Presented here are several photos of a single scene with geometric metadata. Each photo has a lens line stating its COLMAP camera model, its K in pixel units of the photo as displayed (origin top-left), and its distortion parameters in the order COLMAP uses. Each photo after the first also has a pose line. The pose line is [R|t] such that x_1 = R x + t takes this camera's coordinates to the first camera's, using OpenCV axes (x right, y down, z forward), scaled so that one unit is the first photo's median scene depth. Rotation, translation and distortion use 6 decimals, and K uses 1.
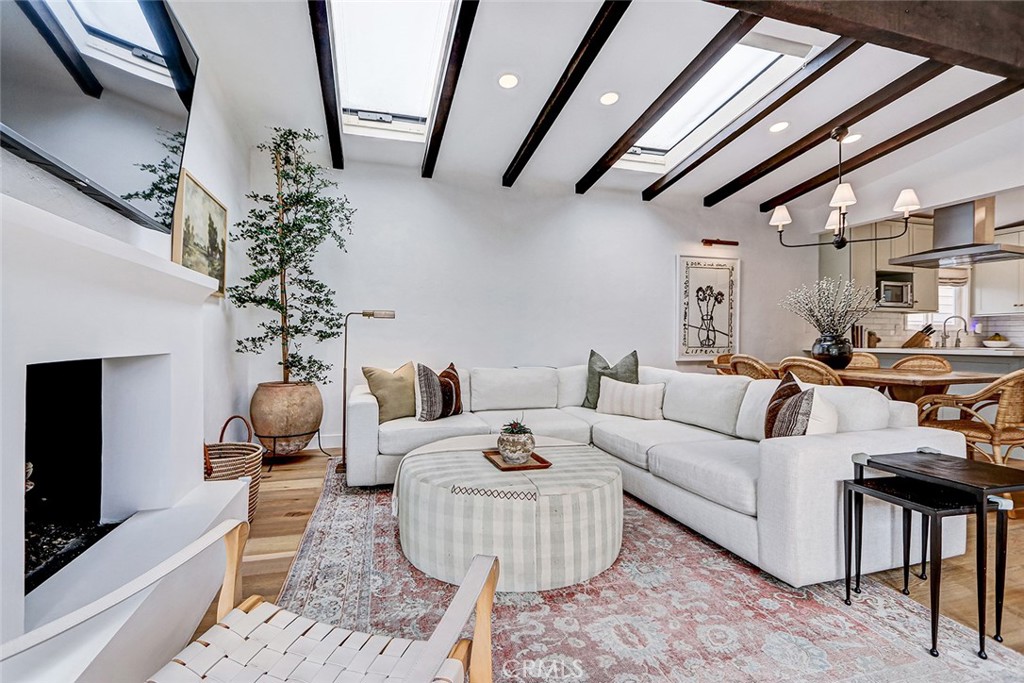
lens RADIAL K [[470.2, 0, 501.6], [0, 470.2, 342.8], [0, 0, 1]] dist [-0.000342, -0.002402]
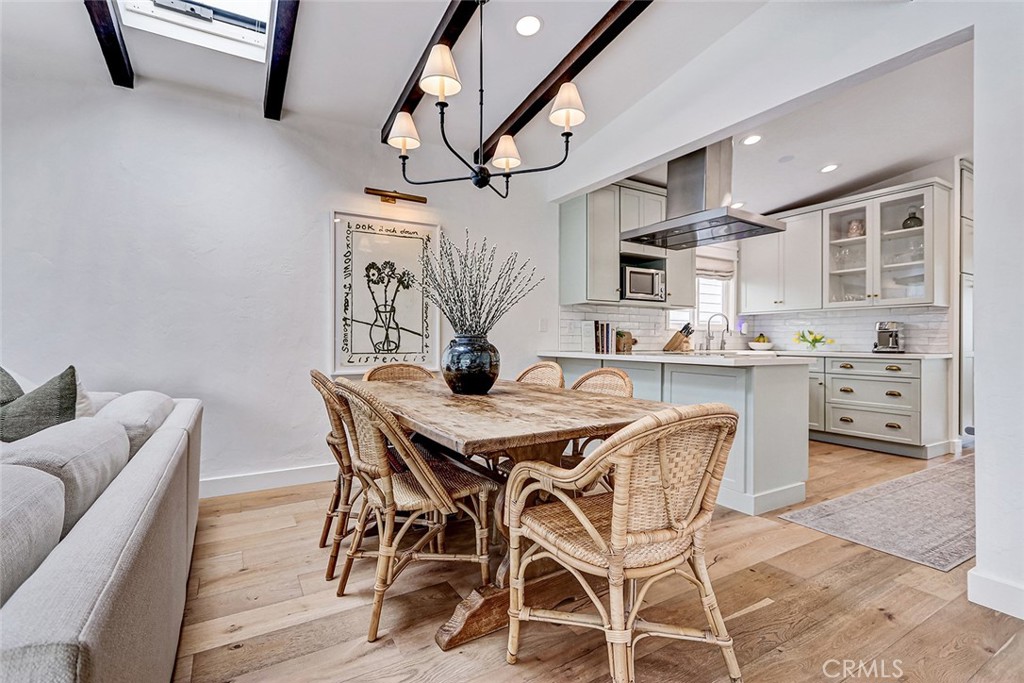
lens RADIAL K [[470.2, 0, 510.4], [0, 470.2, 339.4], [0, 0, 1]] dist [-0.000342, -0.002402]
pose [[0.966245, 0.000209, 0.257625, 0.435653], [0.001904, 0.999967, -0.007952, -0.004468], [-0.257618, 0.008174, 0.966212, 0.307223]]
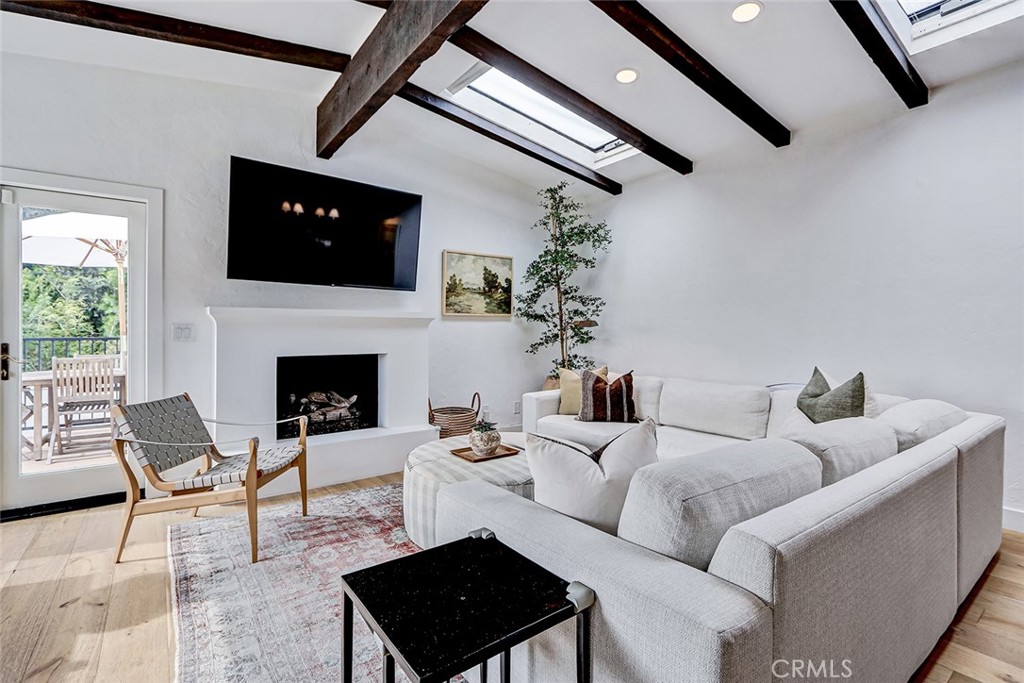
lens RADIAL K [[470.2, 0, 498.6], [0, 470.2, 330.8], [0, 0, 1]] dist [-0.000342, -0.002402]
pose [[0.349651, -0.006780, -0.936855, 0.502947], [-0.007584, 0.999921, -0.010067, -0.020768], [0.936849, 0.010625, 0.349572, 0.265886]]
